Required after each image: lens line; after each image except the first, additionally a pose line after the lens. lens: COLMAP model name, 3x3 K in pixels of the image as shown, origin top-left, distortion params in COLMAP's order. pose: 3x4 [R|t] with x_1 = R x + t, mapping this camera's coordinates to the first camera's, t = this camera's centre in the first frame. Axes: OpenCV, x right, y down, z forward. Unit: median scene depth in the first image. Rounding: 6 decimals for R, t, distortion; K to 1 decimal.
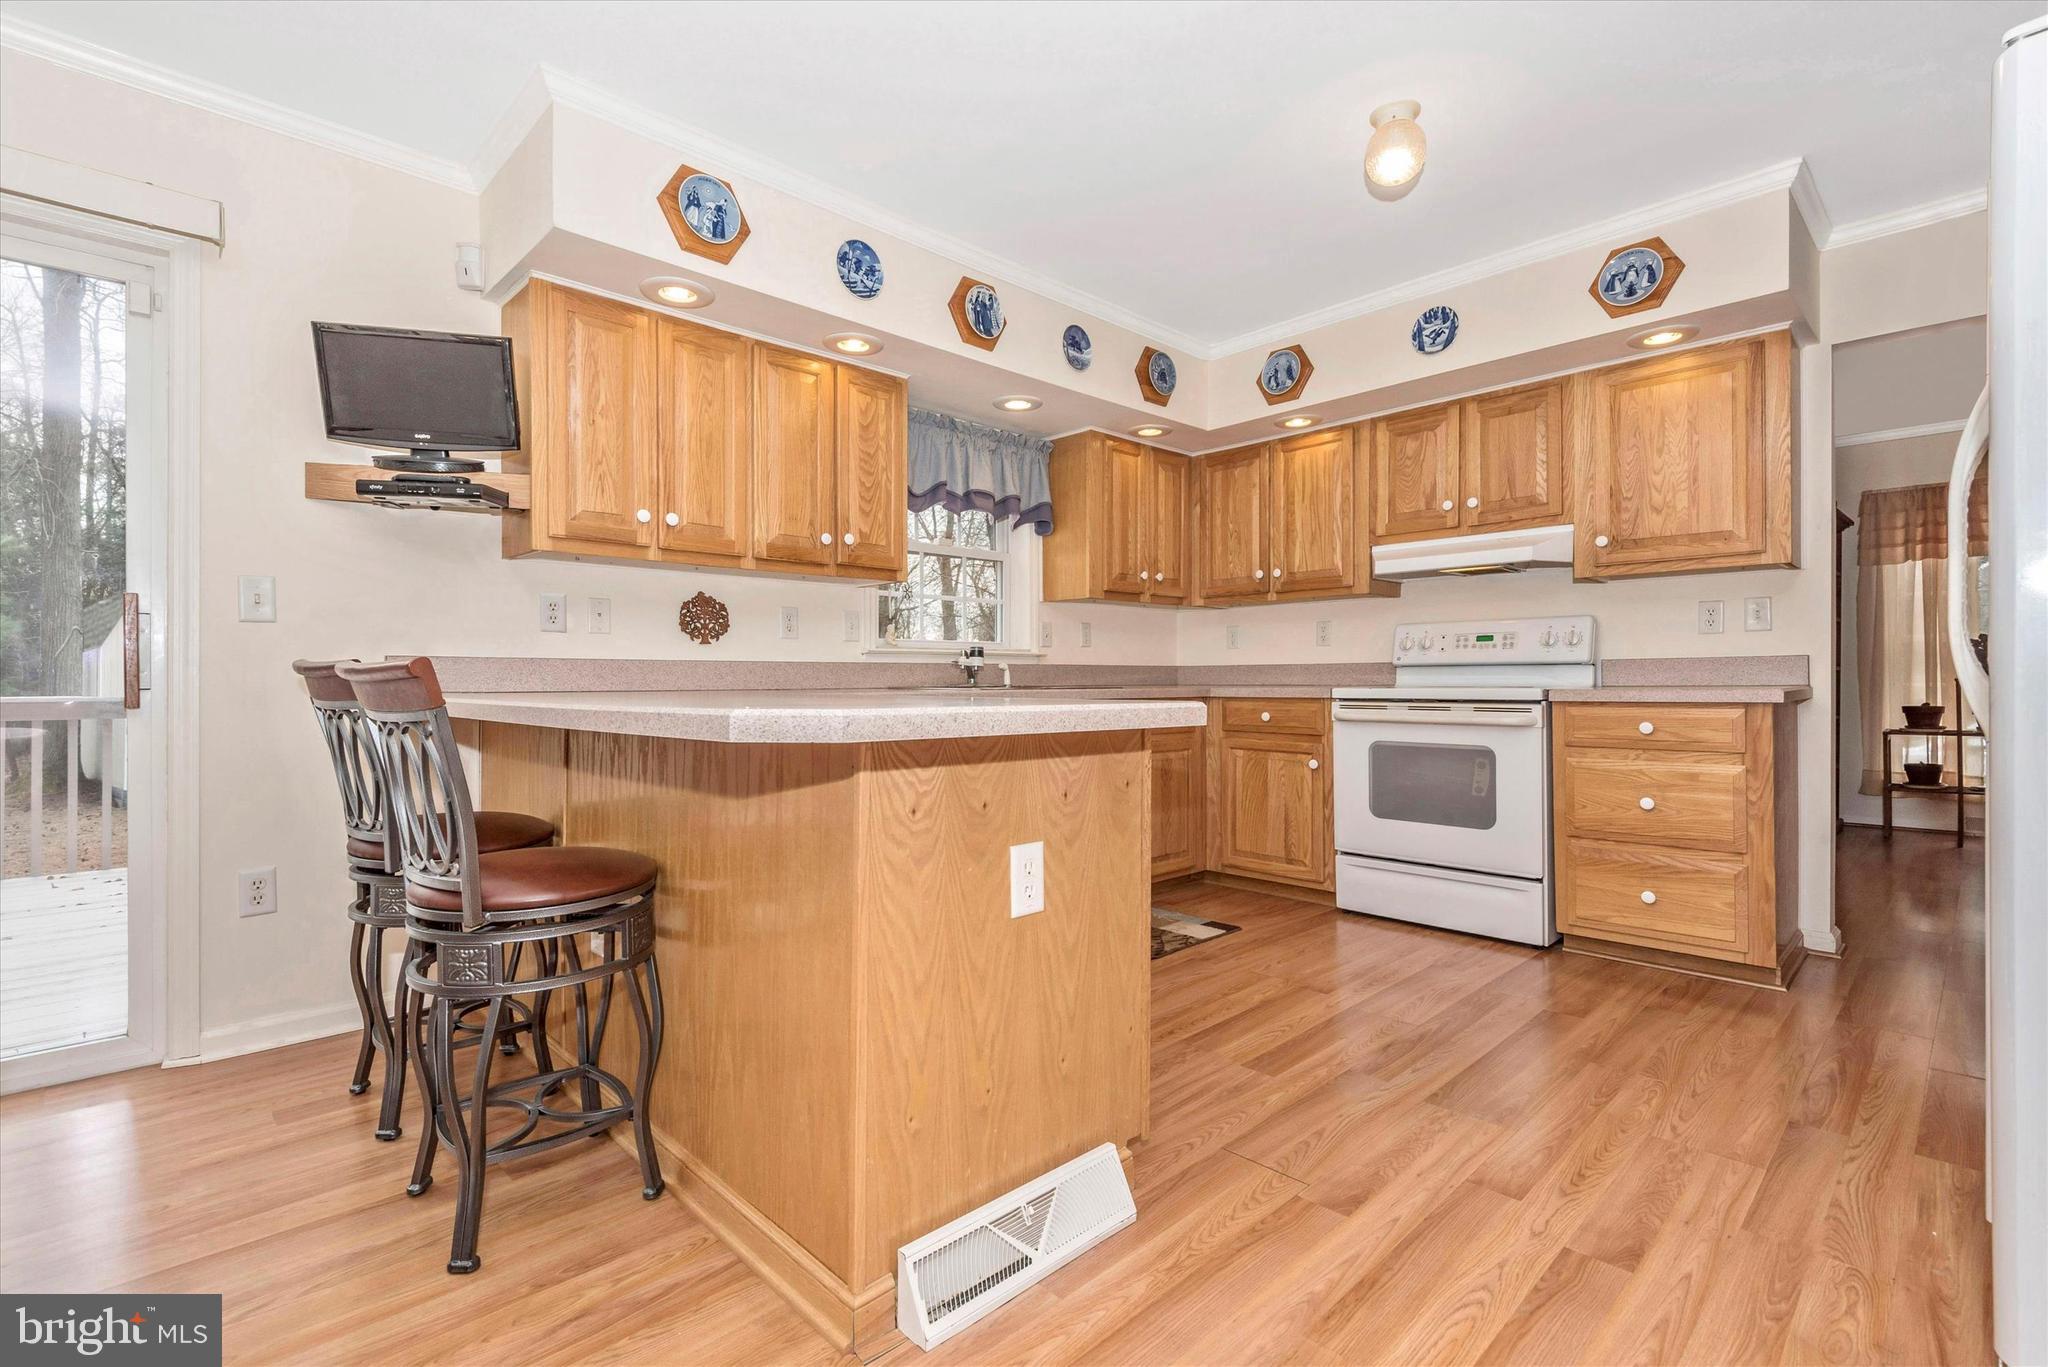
lens RADIAL K [[929.4, 0, 1017.0], [0, 929.4, 680.4], [0, 0, 1]] dist [0.032418, -0.025569]
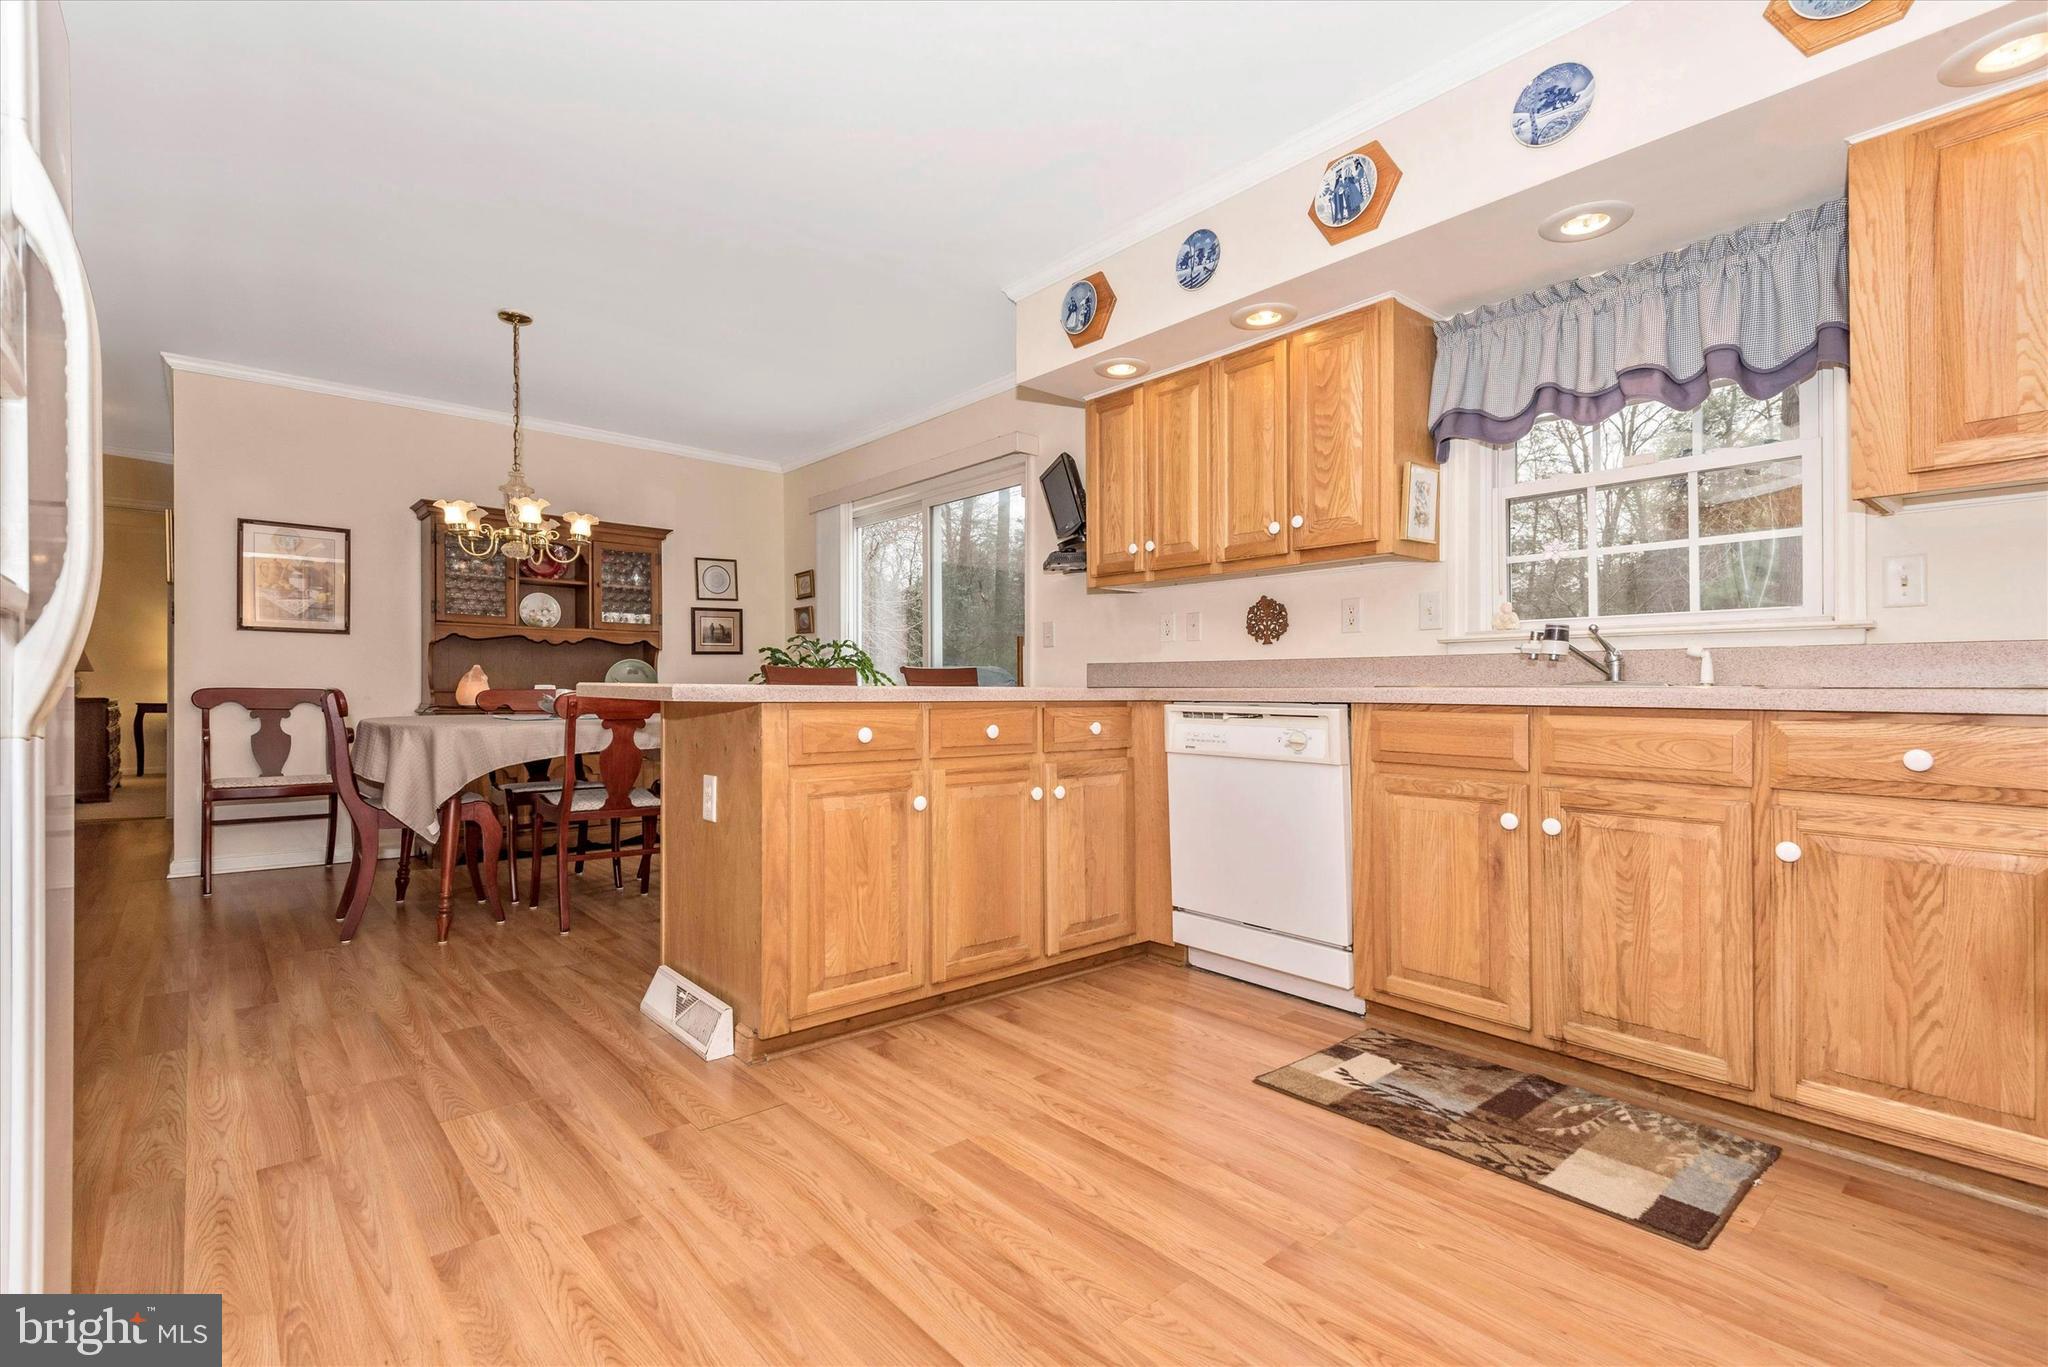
lens RADIAL K [[931.2, 0, 1006.9], [0, 931.2, 693.0], [0, 0, 1]] dist [0.015467, -0.000471]
pose [[-0.050966, 0.004353, -0.998691, 0.665489], [-0.007518, 0.999960, 0.004742, 0.012186], [0.998672, 0.007750, -0.050931, 0.682288]]
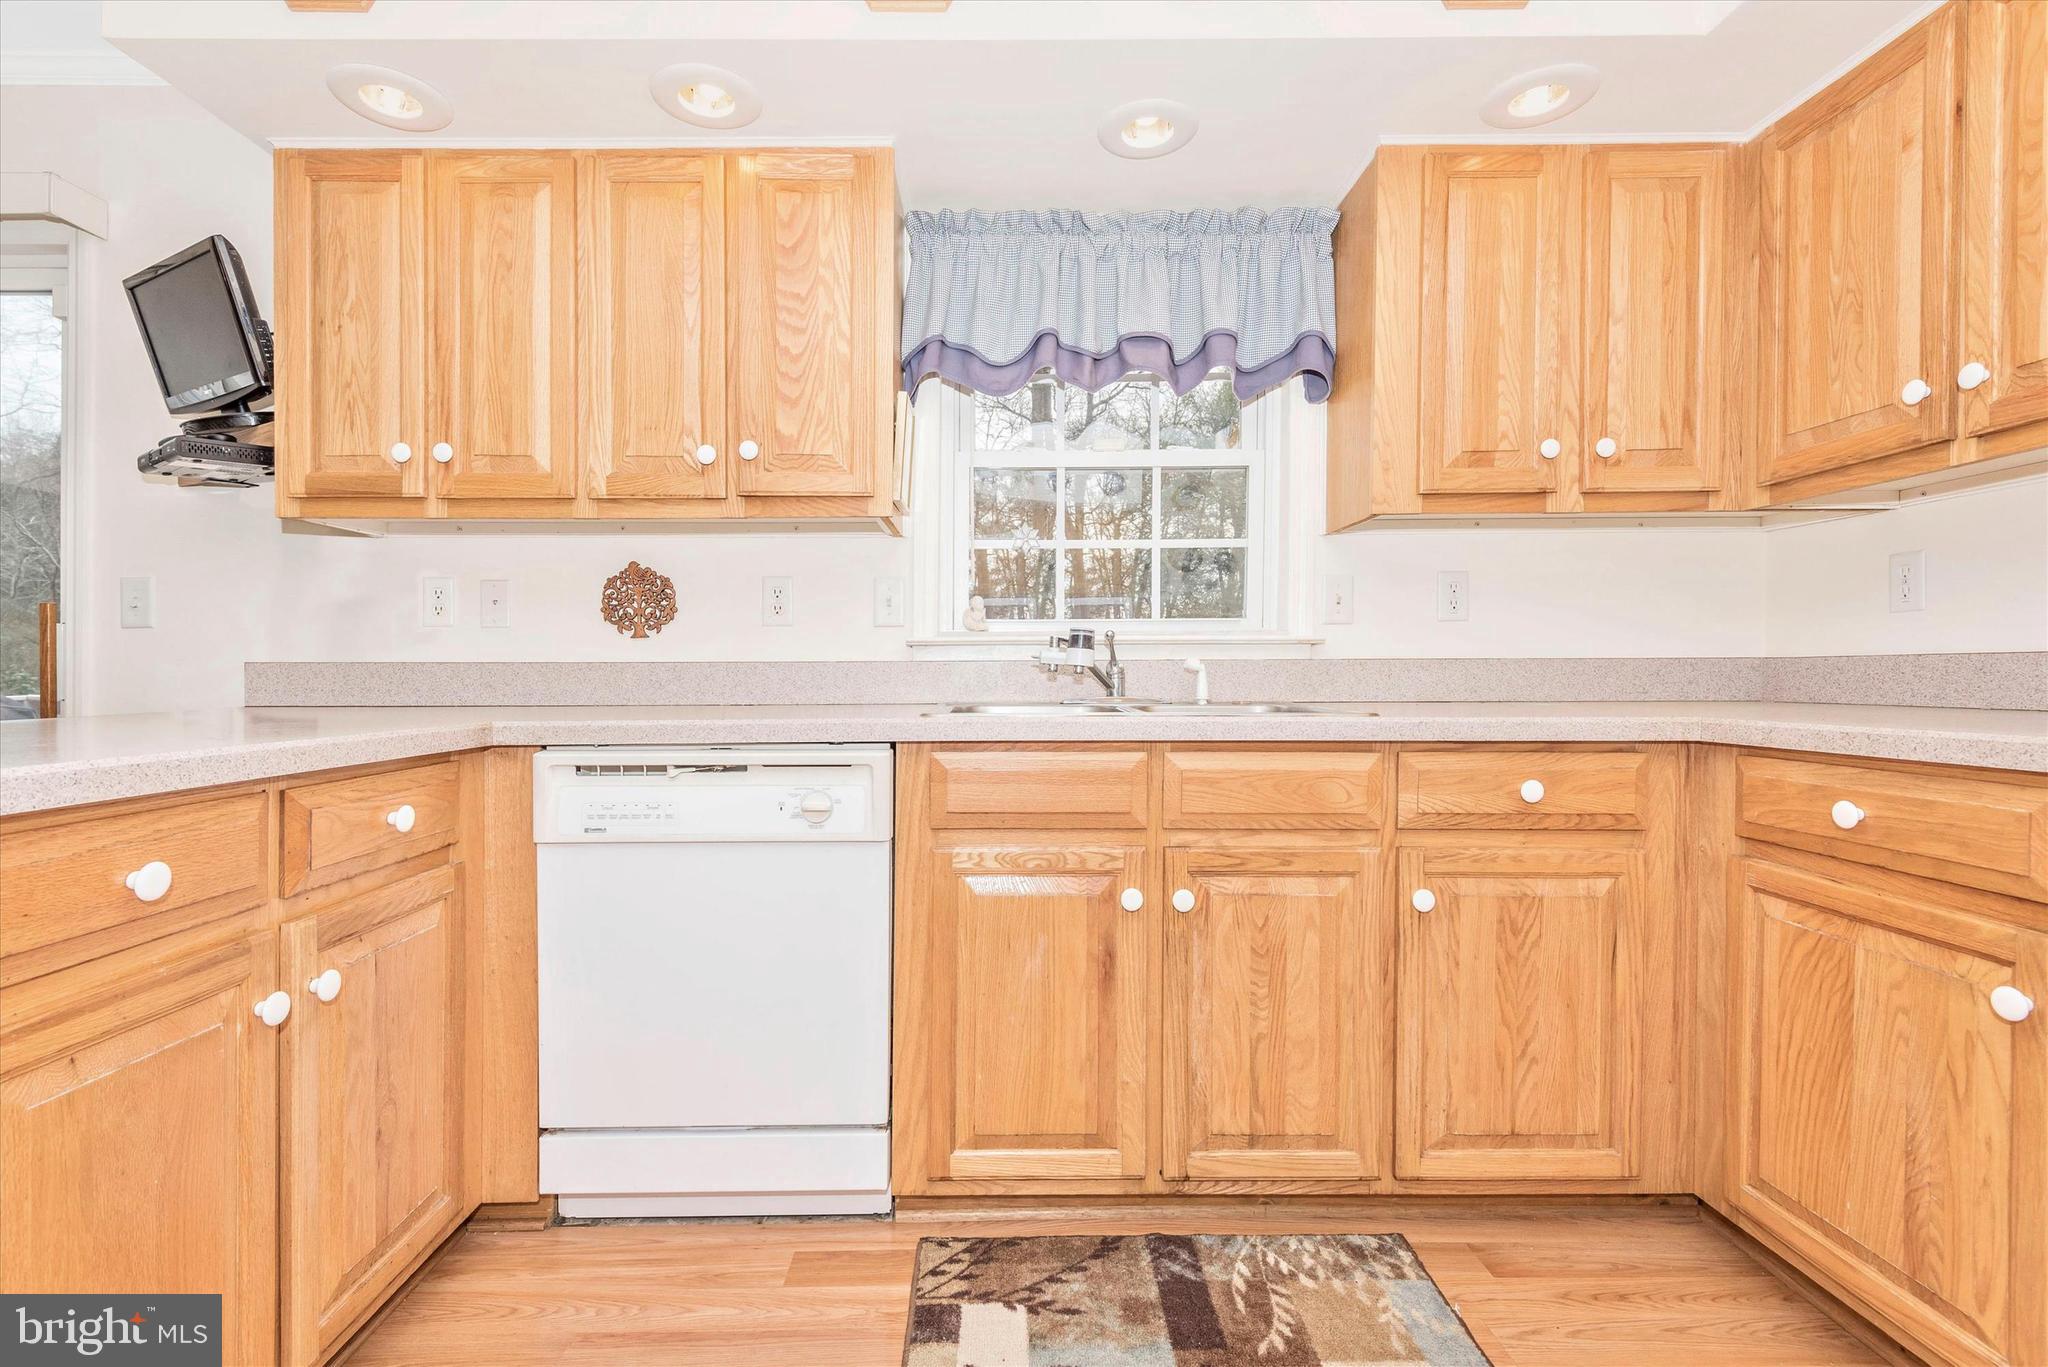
lens RADIAL K [[977.8, 0, 1028.3], [0, 977.8, 668.6], [0, 0, 1]] dist [0.033145, -0.018852]
pose [[0.725043, -0.005846, -0.688679, 0.329038], [0.000234, 0.999966, -0.008243, -0.009683], [0.688703, 0.005815, 0.725020, 0.607395]]
